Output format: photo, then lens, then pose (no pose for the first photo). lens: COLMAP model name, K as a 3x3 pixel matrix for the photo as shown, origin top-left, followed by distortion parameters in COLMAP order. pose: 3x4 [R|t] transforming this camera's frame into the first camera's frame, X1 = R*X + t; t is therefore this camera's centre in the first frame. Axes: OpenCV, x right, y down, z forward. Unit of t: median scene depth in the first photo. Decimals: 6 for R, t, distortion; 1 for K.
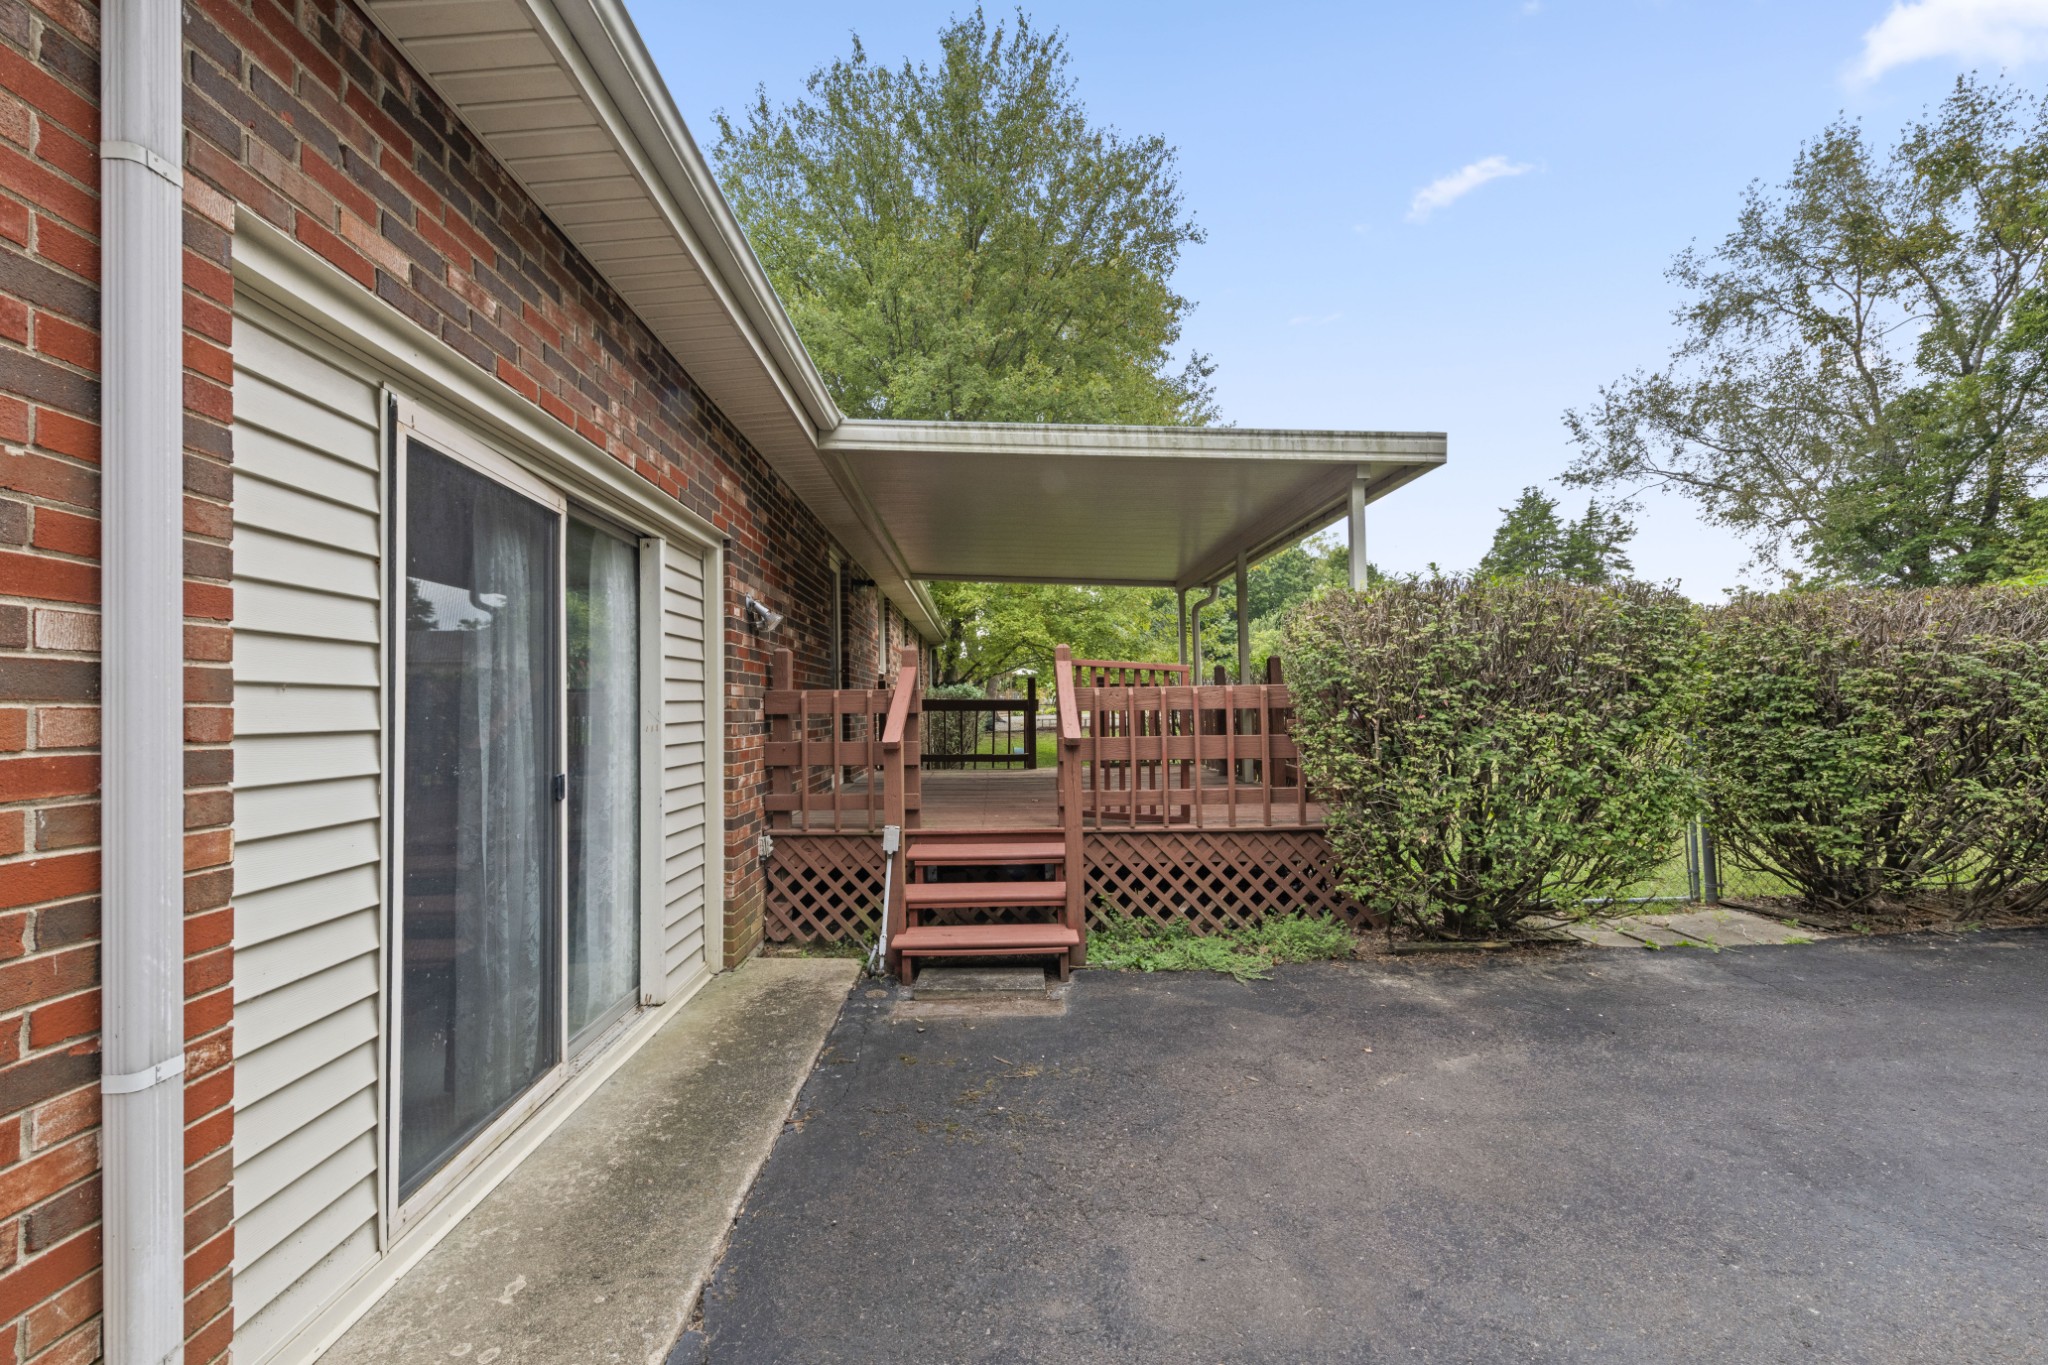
lens RADIAL K [[806.6, 0, 1023.8], [0, 806.6, 690.3], [0, 0, 1]] dist [0.009540, -0.002445]
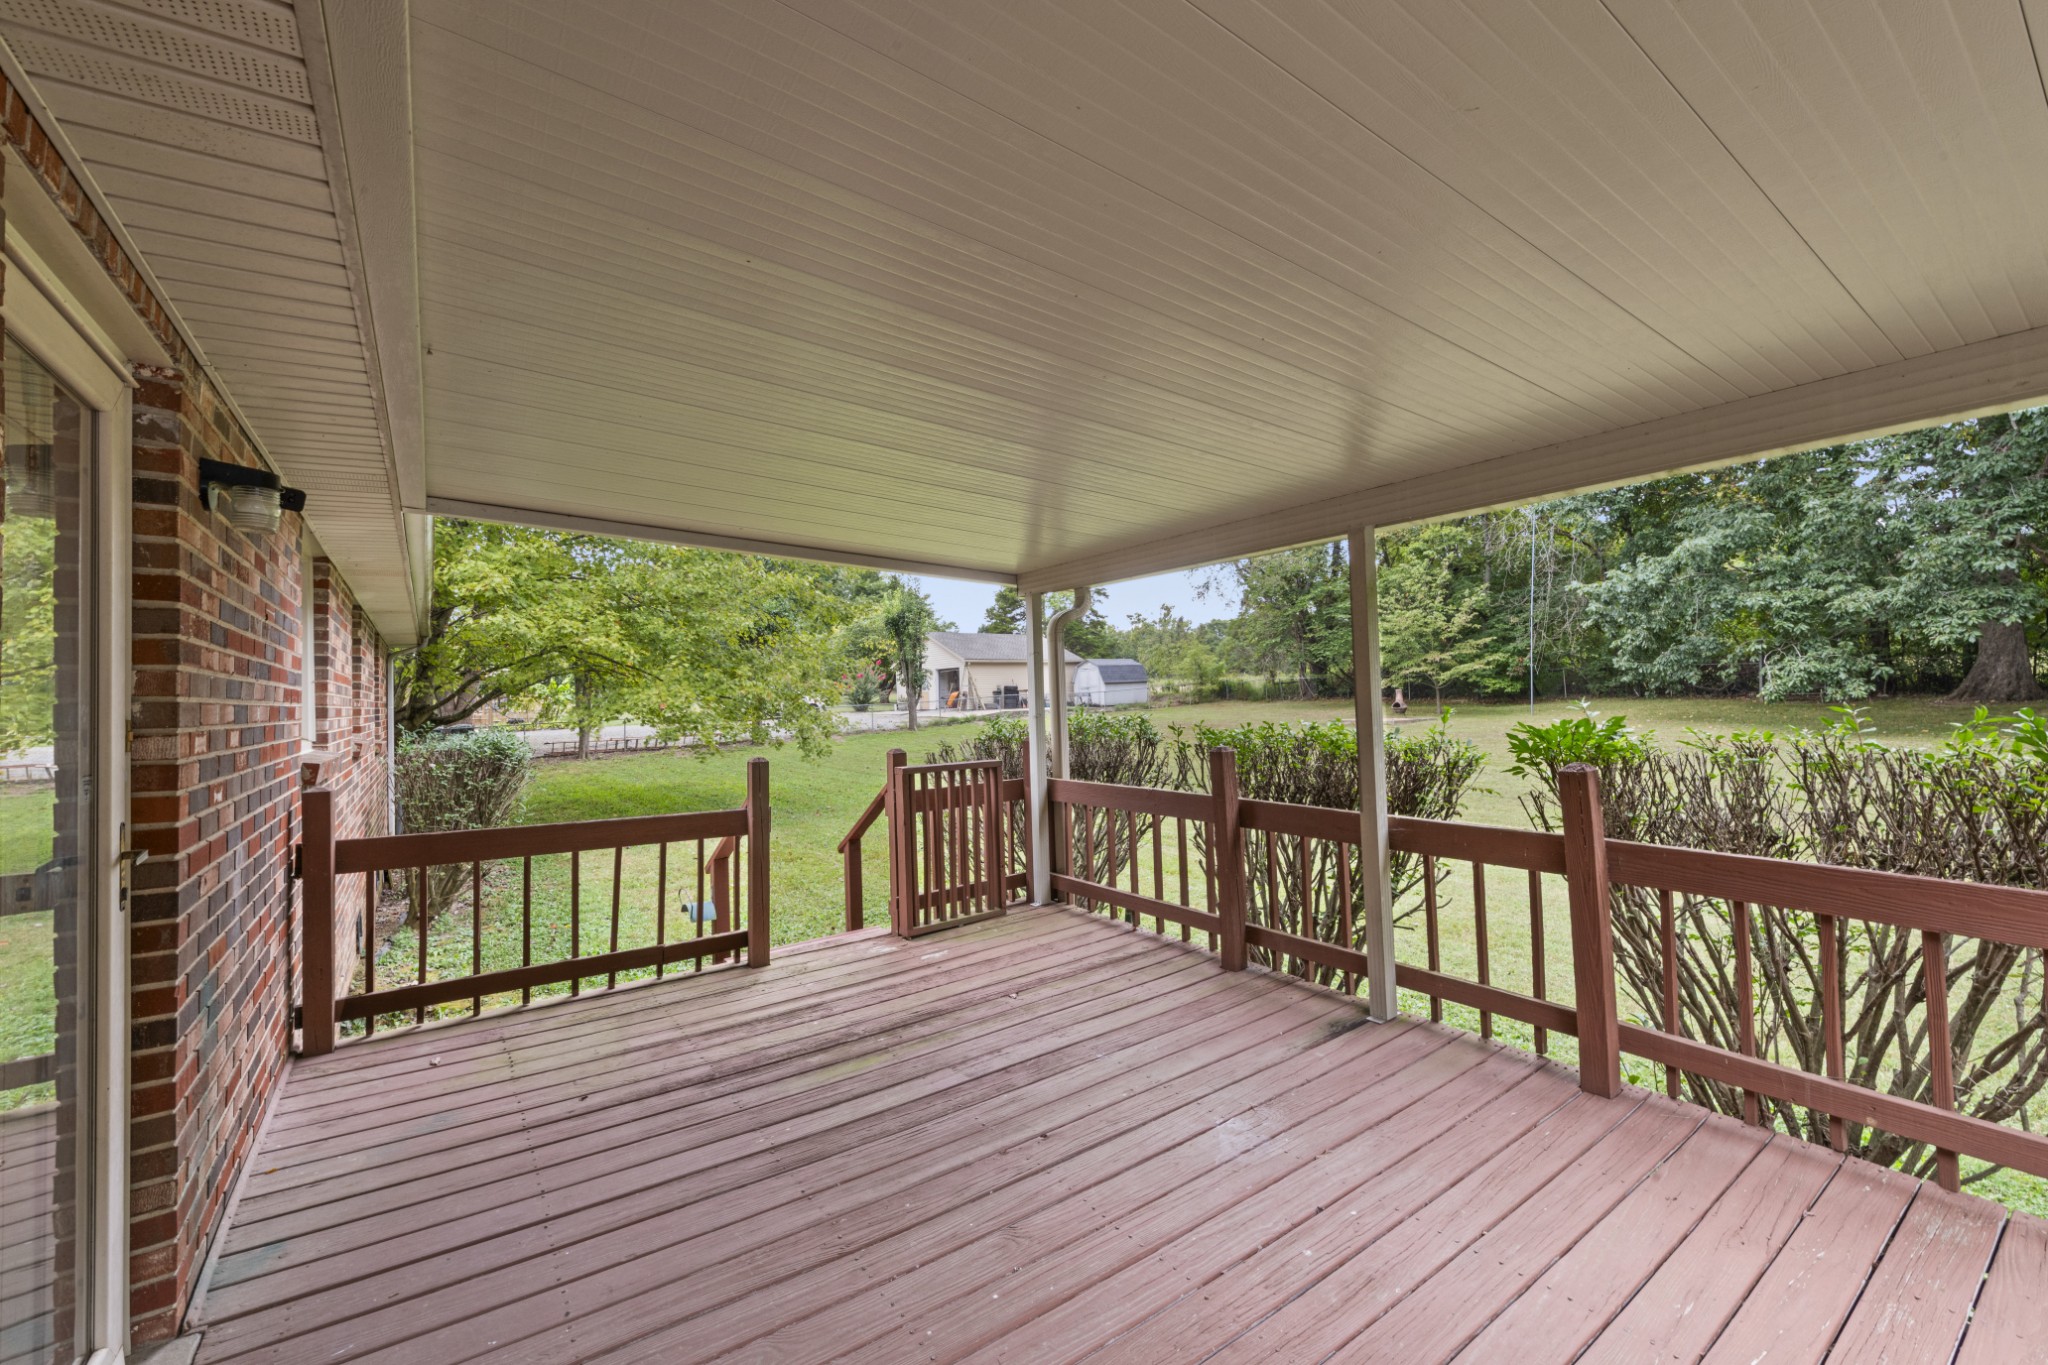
lens RADIAL K [[806.6, 0, 1019.3], [0, 806.6, 682.5], [0, 0, 1]] dist [0.009540, -0.002445]
pose [[0.836283, 0.010182, 0.548203, -0.099673], [-0.003653, 0.999909, -0.012999, -0.047598], [-0.548285, 0.008869, 0.836244, 0.470144]]
